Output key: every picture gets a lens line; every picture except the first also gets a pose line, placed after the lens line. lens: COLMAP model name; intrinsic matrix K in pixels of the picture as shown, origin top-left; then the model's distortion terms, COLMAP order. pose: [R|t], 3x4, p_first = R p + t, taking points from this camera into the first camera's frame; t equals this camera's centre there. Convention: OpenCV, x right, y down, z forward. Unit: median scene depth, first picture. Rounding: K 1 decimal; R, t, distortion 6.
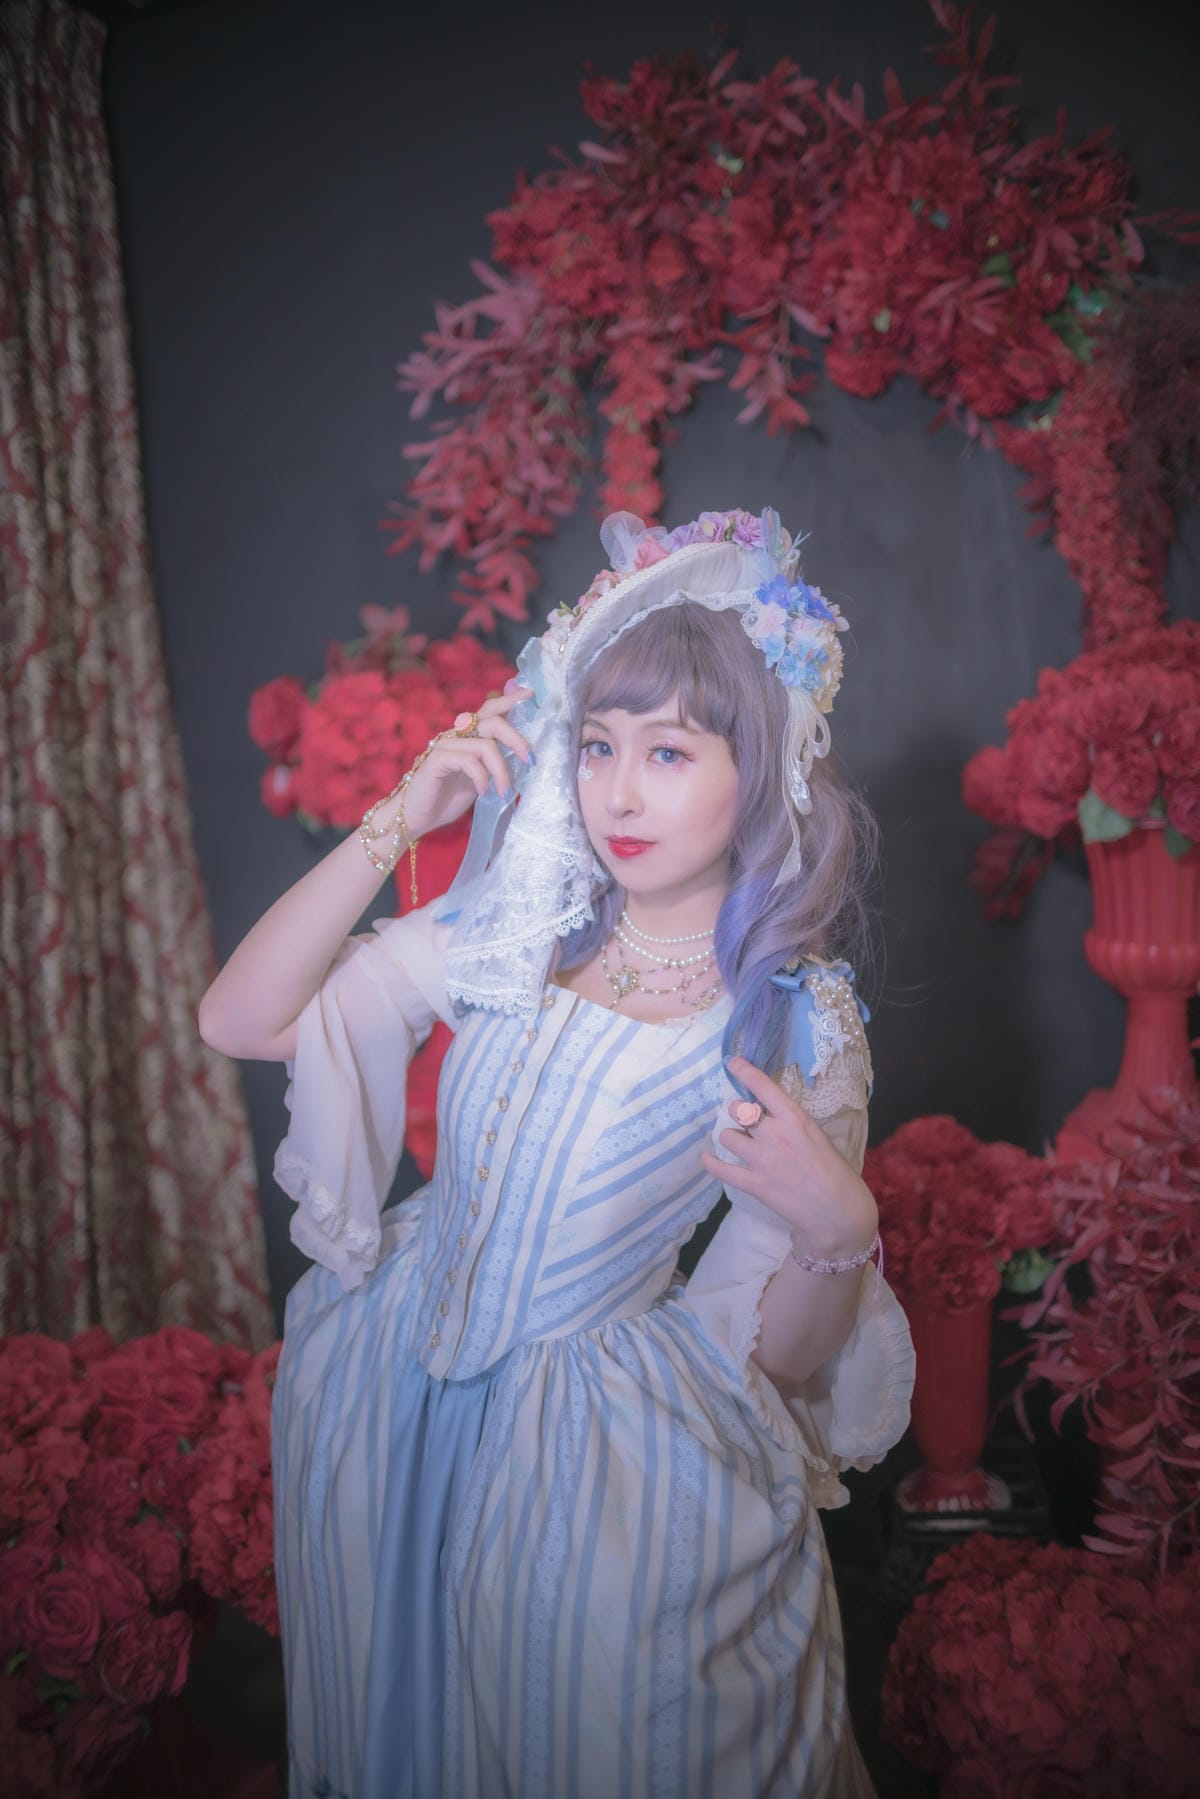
lens RADIAL K [[1537.5, 0, 605.6], [0, 1537.5, 891.8], [0, 0, 1]] dist [-0.092481, 0.142324]
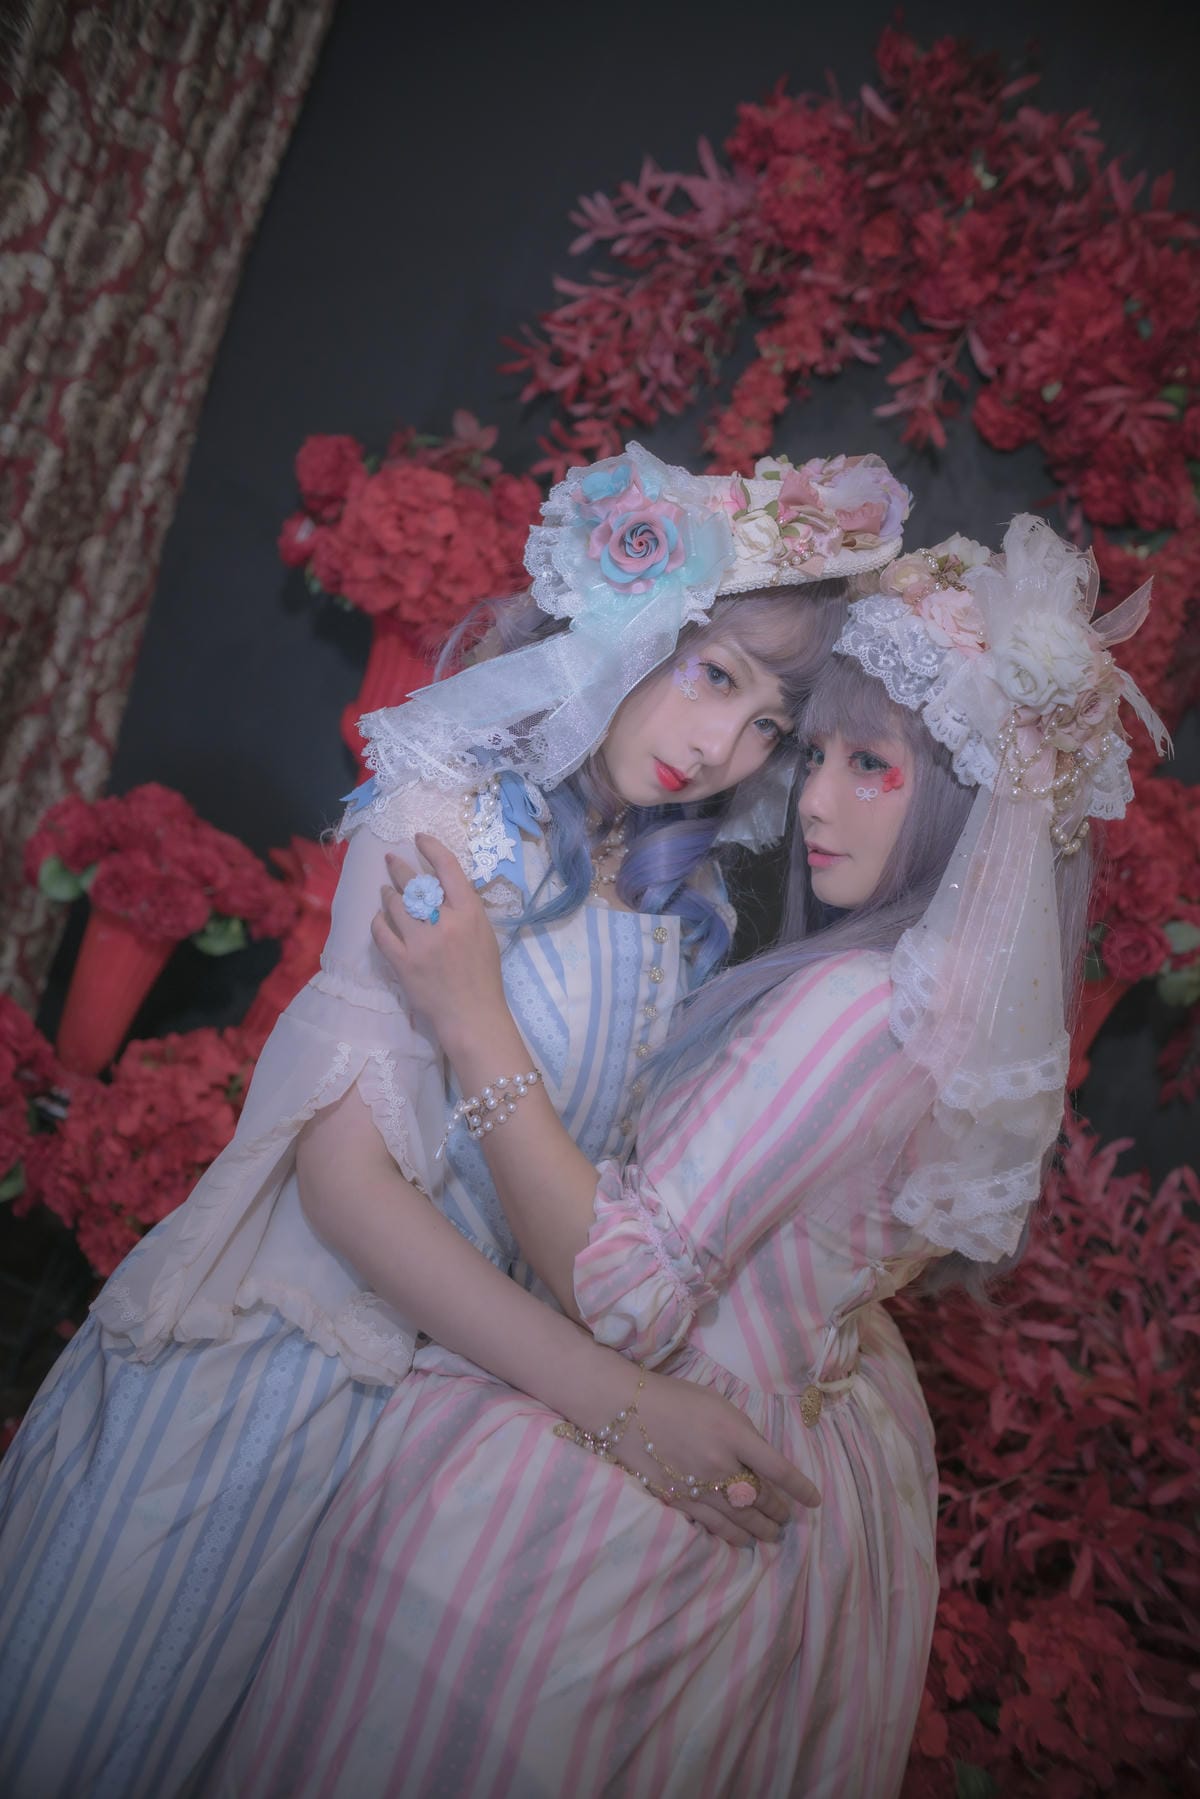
lens RADIAL K [[1537.5, 0, 605.6], [0, 1537.5, 891.8], [0, 0, 1]] dist [-0.092481, 0.142324]
pose [[0.897823, 0.414580, 0.148450, -0.093781], [-0.423773, 0.905079, 0.035333, 0.021208], [-0.119711, -0.094632, 0.988288, -0.011858]]
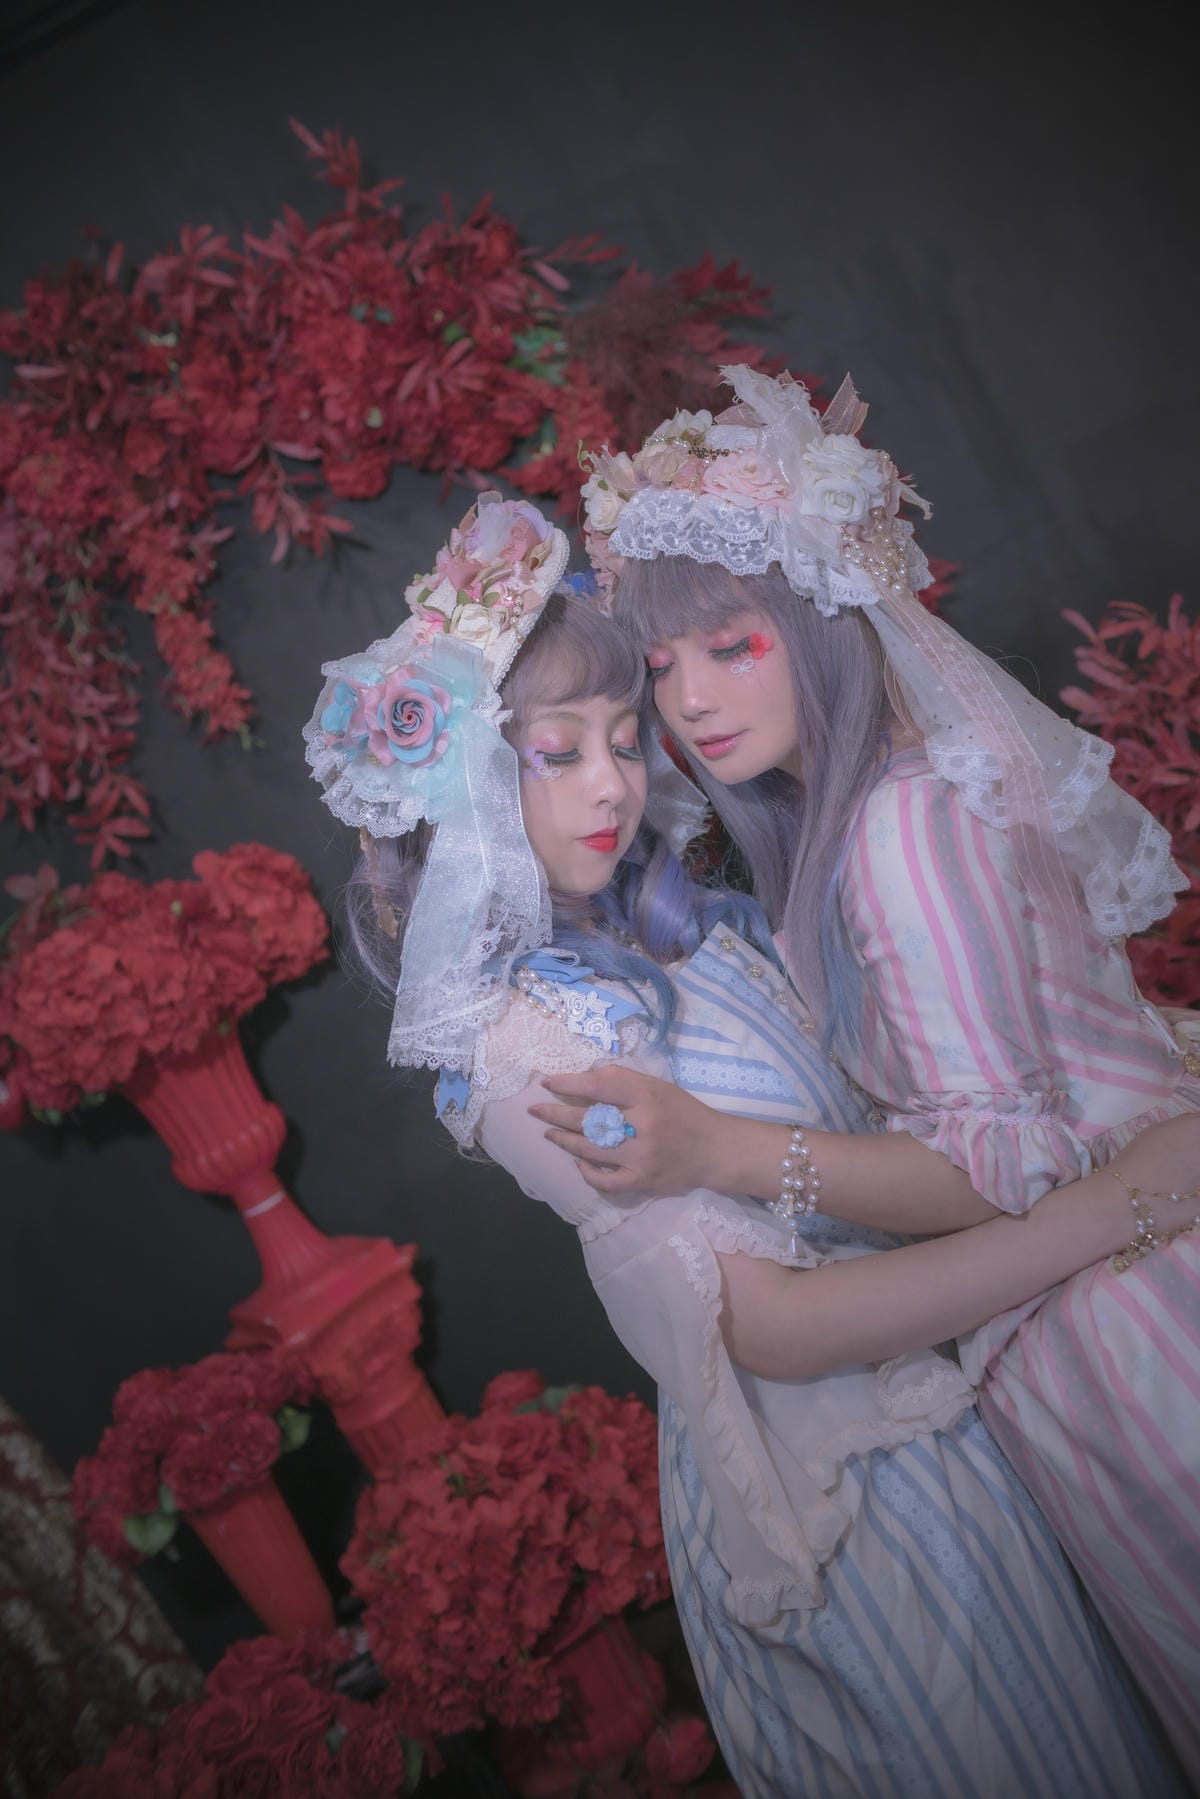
lens RADIAL K [[1537.5, 0, 605.6], [0, 1537.5, 891.8], [0, 0, 1]] dist [-0.092481, 0.142324]
pose [[0.820606, -0.436703, 0.368641, -0.209880], [0.480067, 0.876717, -0.030058, 0.025807], [-0.310067, 0.201639, 0.929086, 0.017618]]
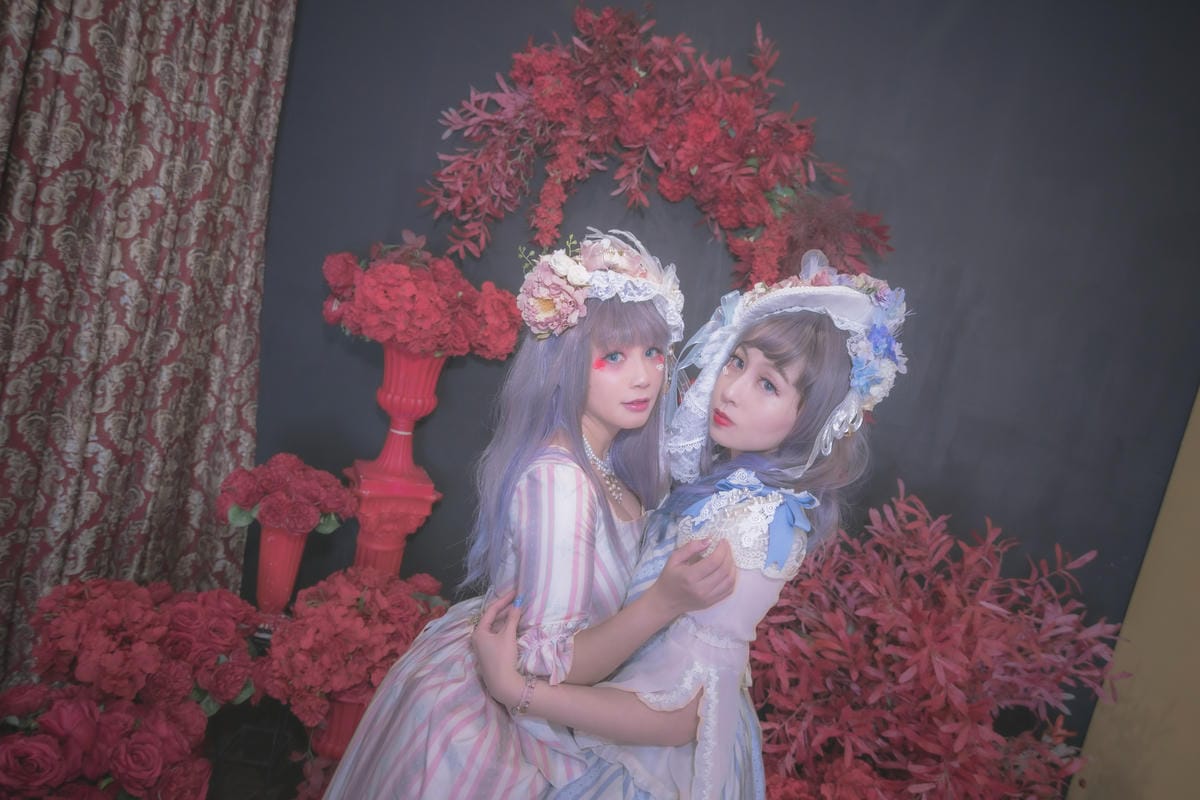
lens RADIAL K [[713.1, 0, 617.5], [0, 713.1, 399.3], [0, 0, 1]] dist [0.000740, -0.013538]
pose [[0.934233, 0.221264, 0.279735, -0.114835], [-0.221386, 0.974675, -0.031583, -0.010457], [-0.279639, -0.032424, 0.959558, 0.064891]]
